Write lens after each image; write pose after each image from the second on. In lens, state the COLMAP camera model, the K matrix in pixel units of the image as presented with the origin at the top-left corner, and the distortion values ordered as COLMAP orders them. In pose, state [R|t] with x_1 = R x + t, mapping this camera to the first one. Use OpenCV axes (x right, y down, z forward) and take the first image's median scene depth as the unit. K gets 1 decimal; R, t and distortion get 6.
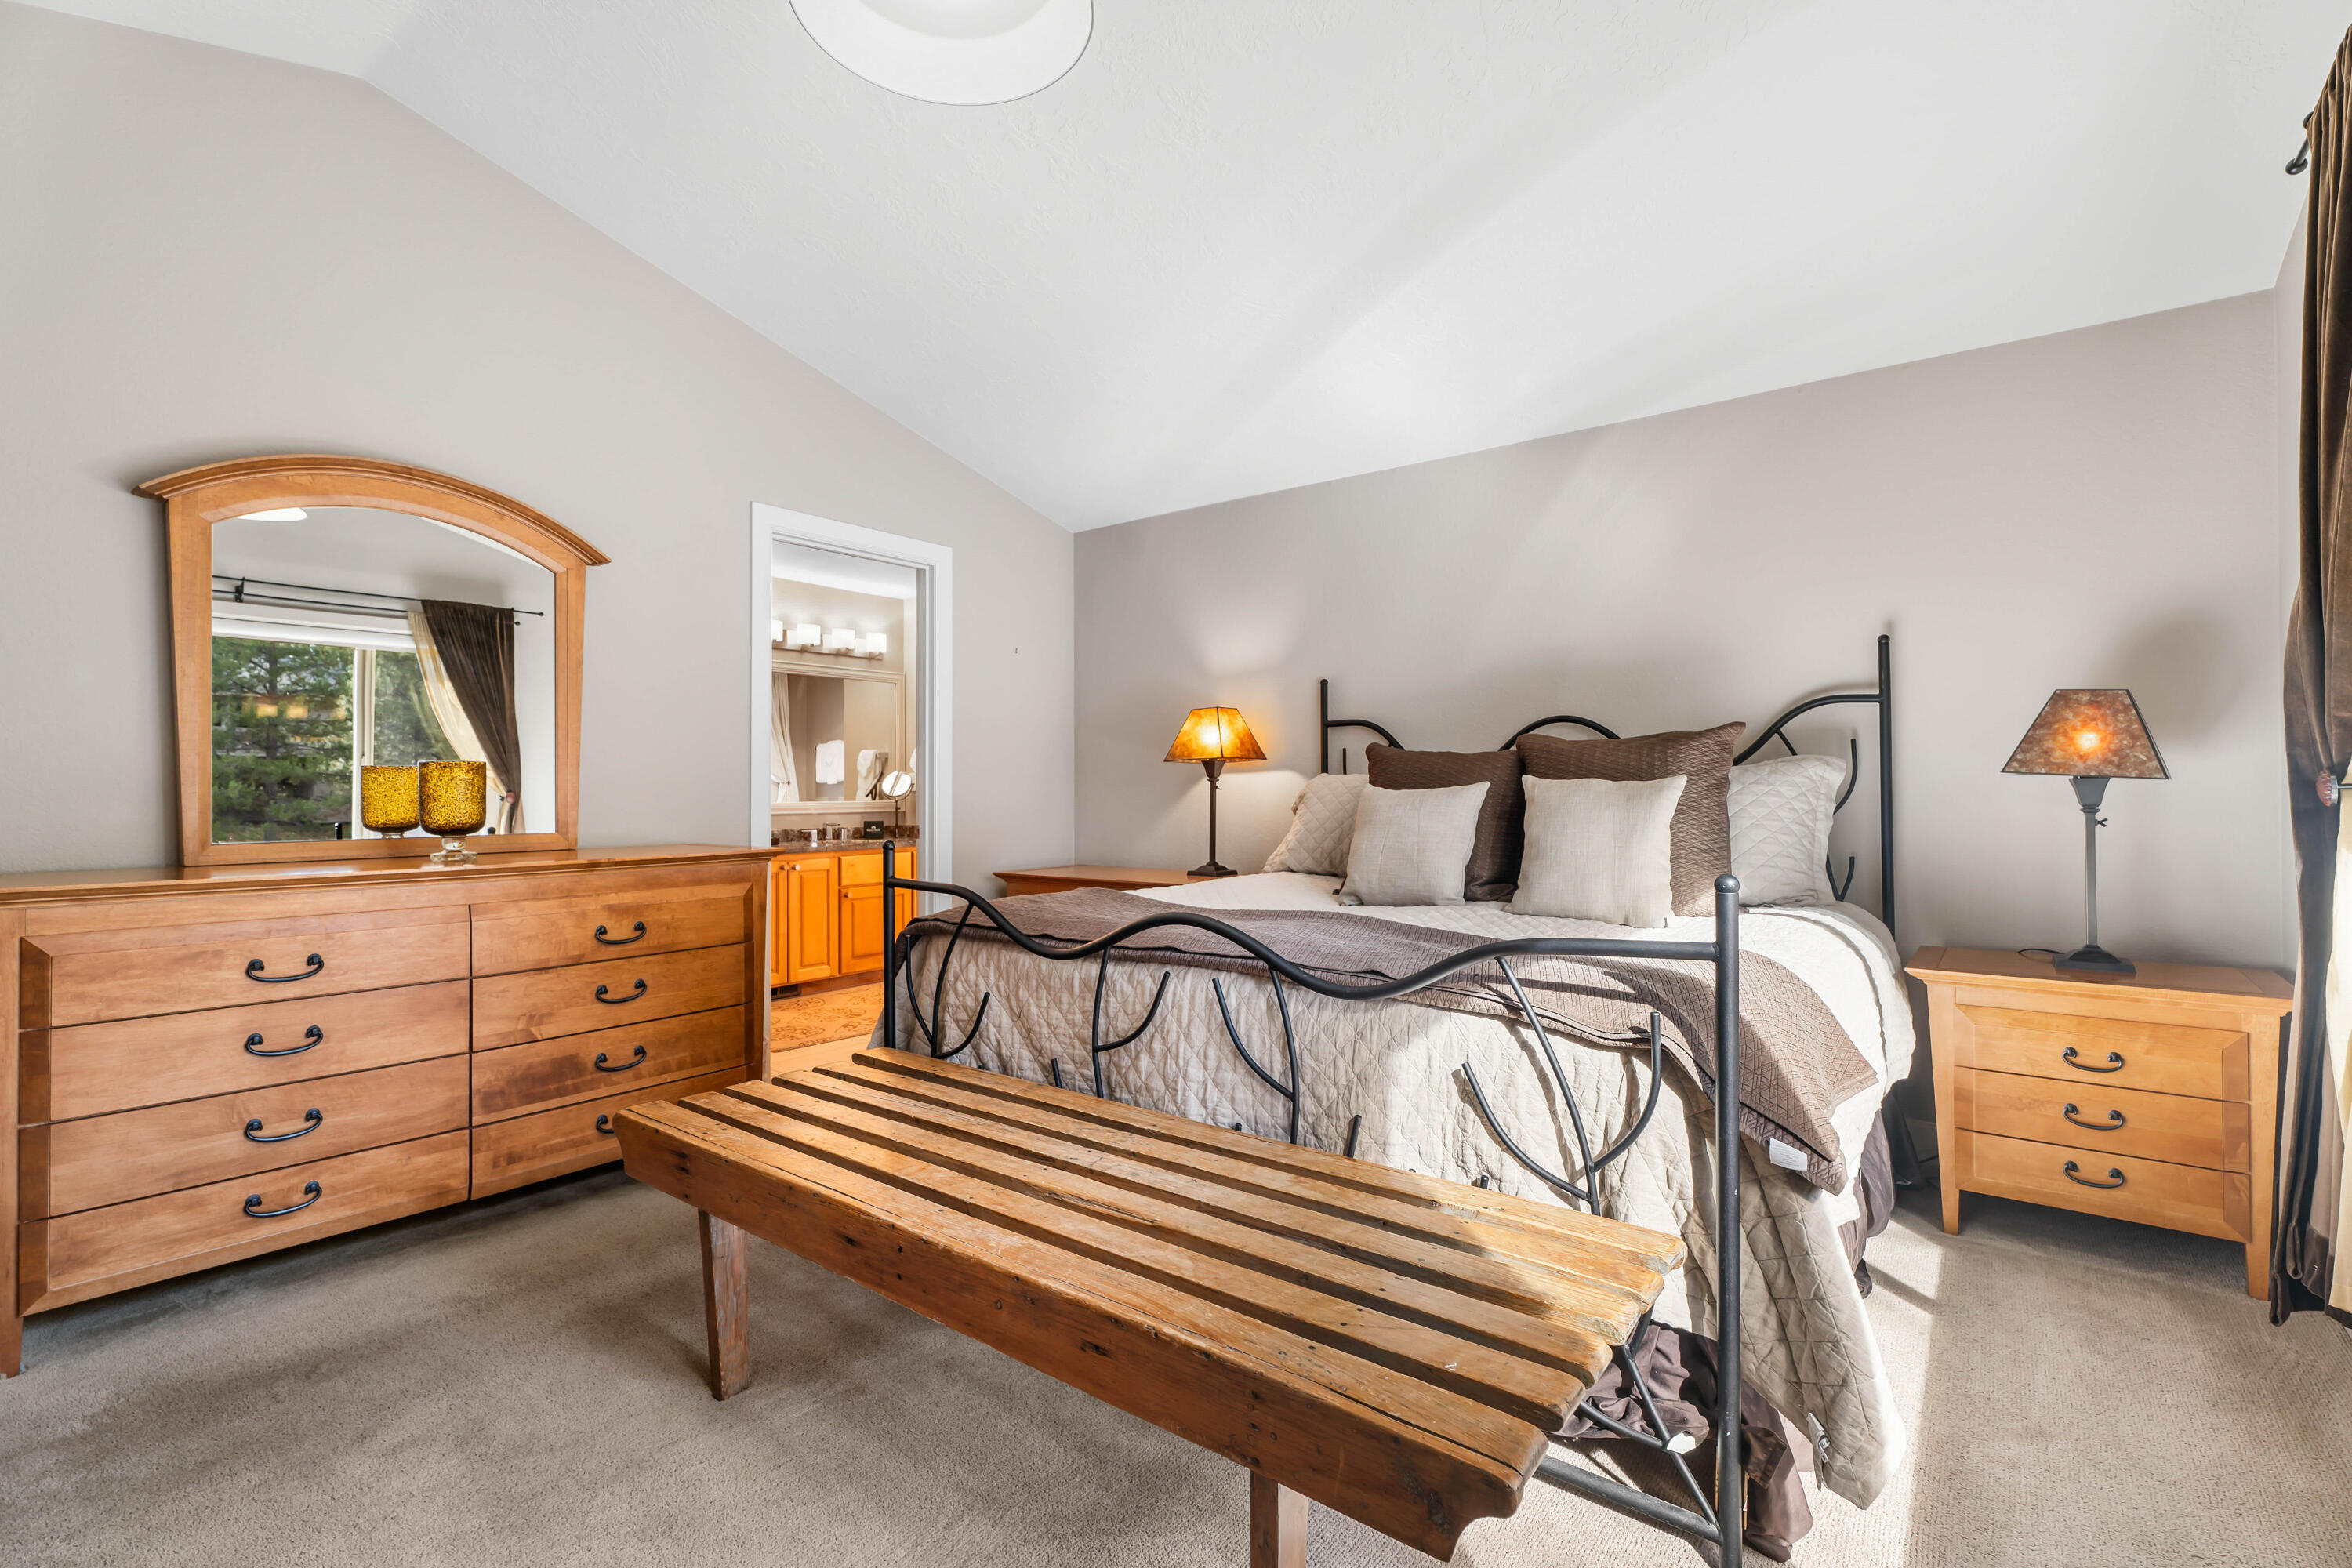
lens RADIAL K [[1075.7, 0, 1125.9], [0, 1075.7, 780.8], [0, 0, 1]] dist [-0.002056, 0.000254]
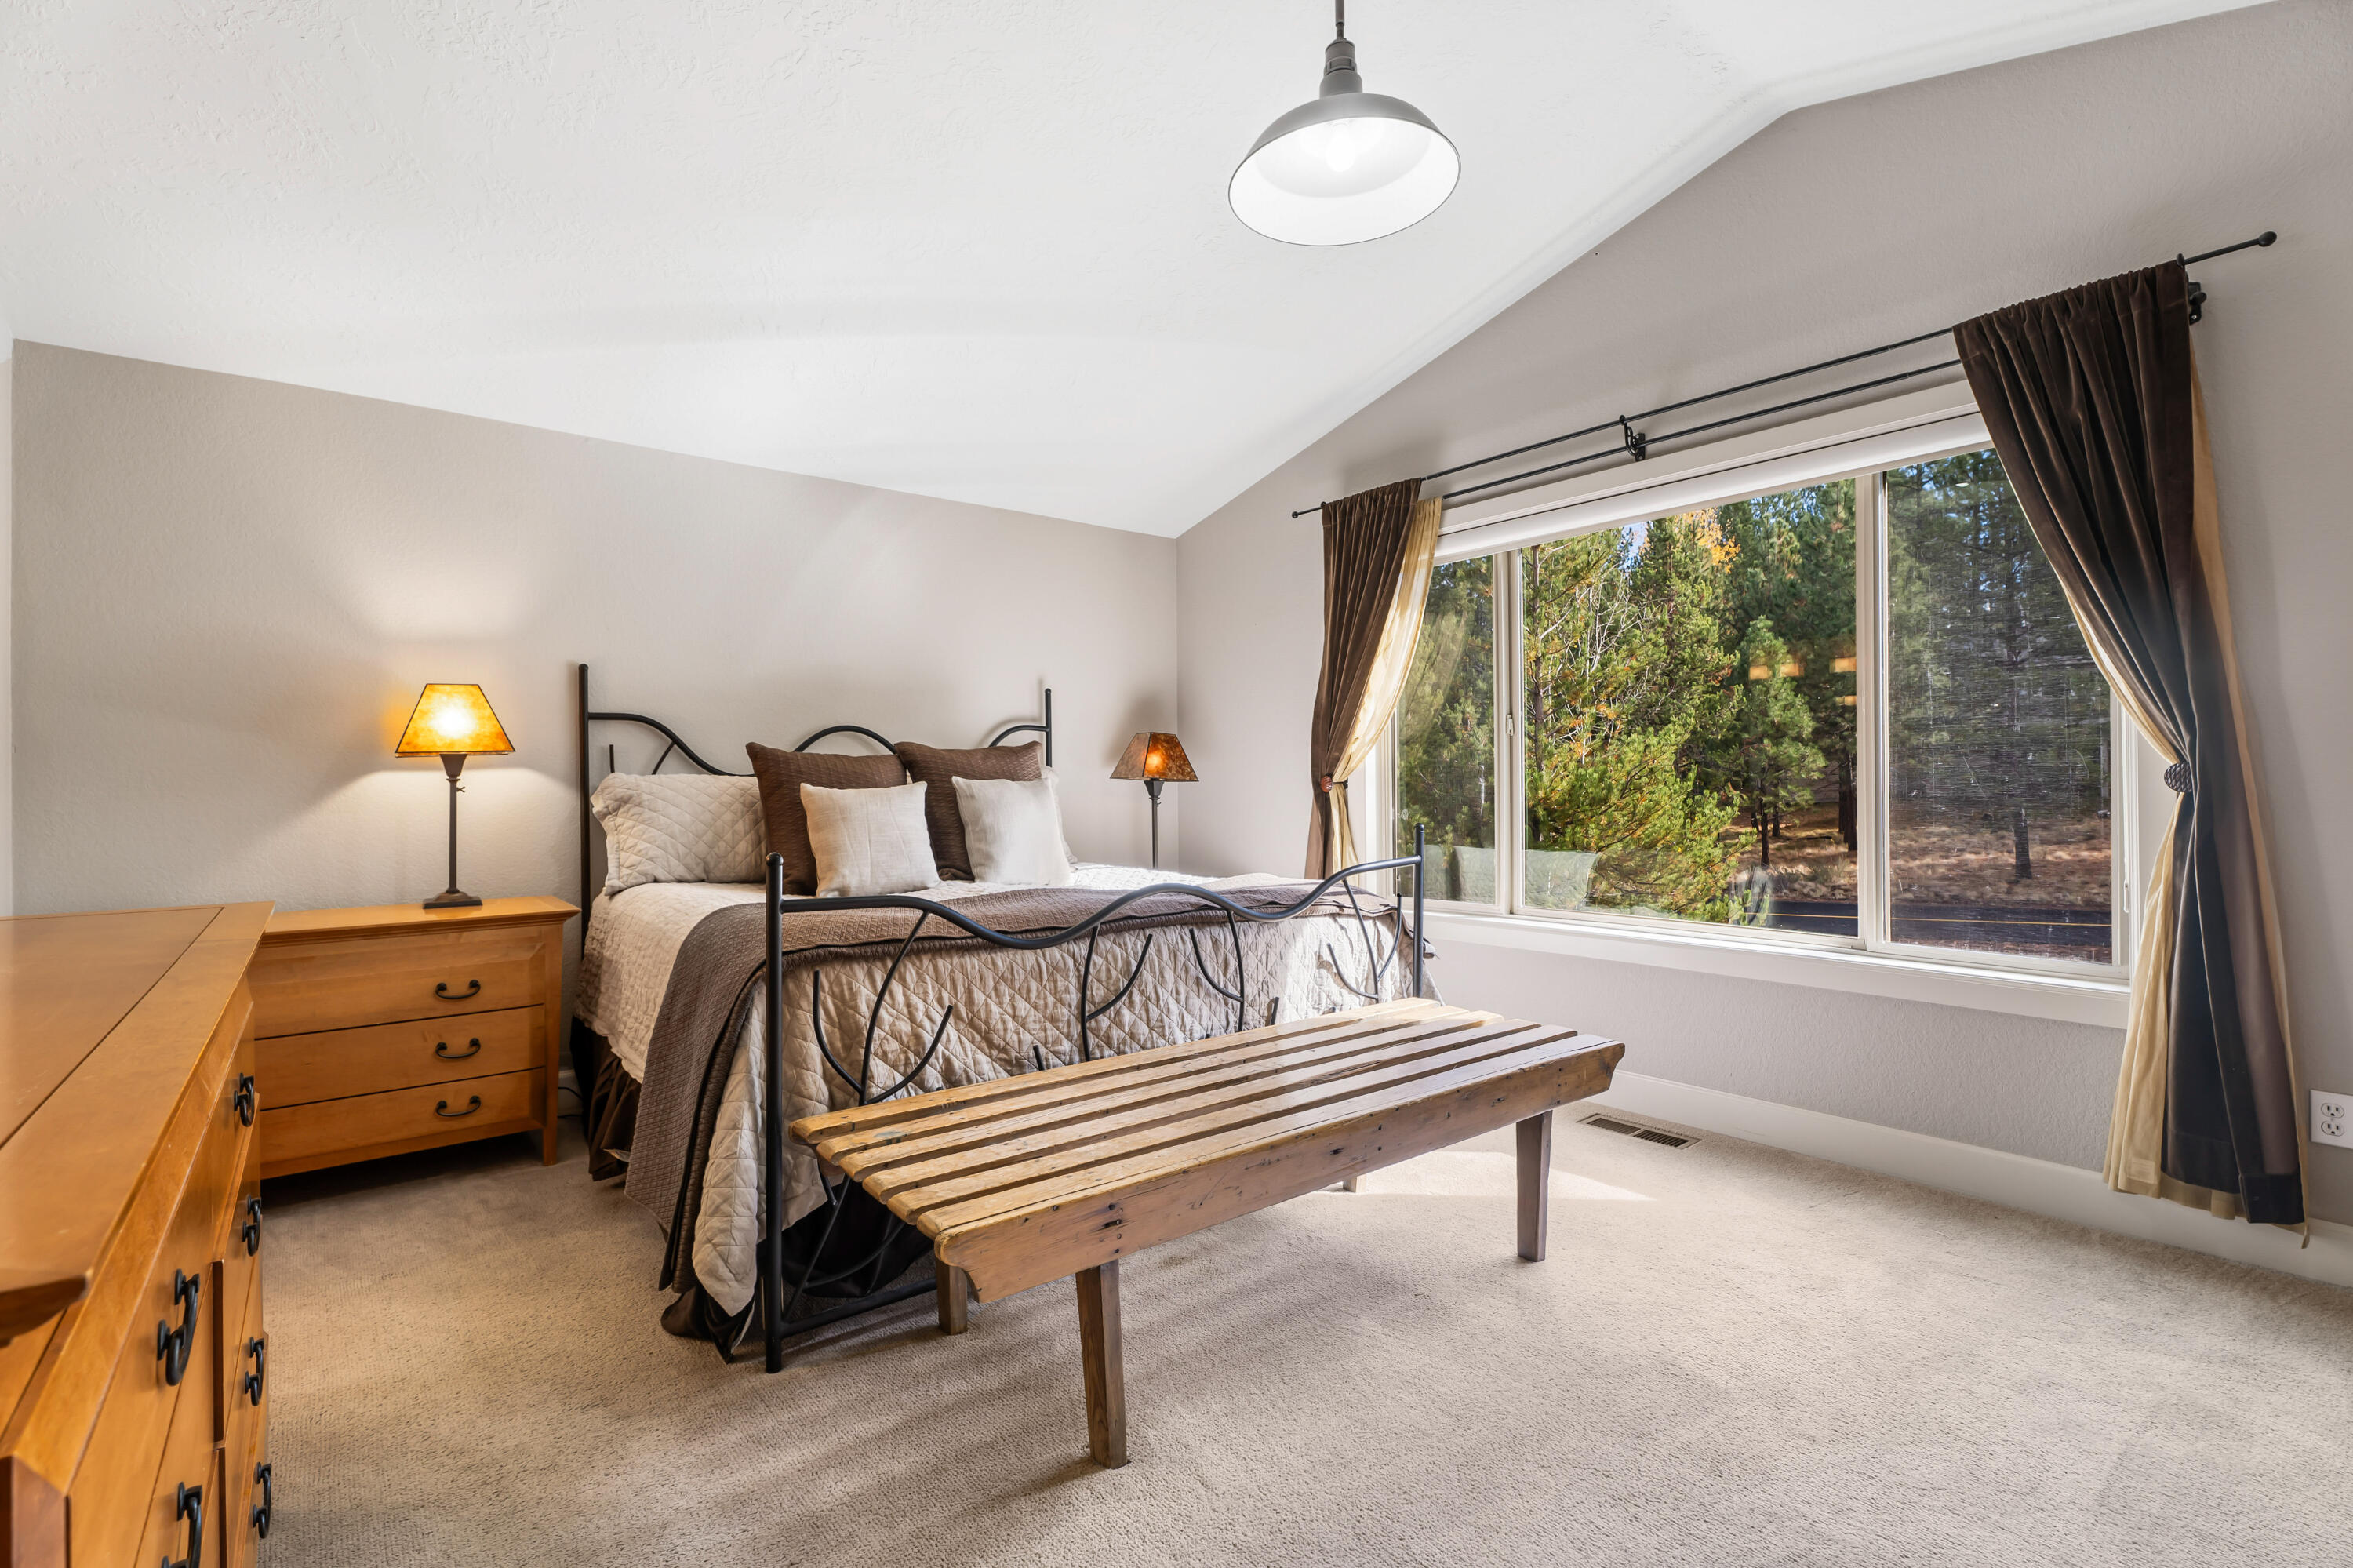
lens RADIAL K [[1076.2, 0, 1177.9], [0, 1076.2, 784.5], [0, 0, 1]] dist [-0.002056, 0.000254]
pose [[0.211749, 0.002977, 0.977320, -0.983708], [0.000393, 0.999995, -0.003131, 0.009956], [-0.977324, 0.001047, 0.211747, 0.605783]]
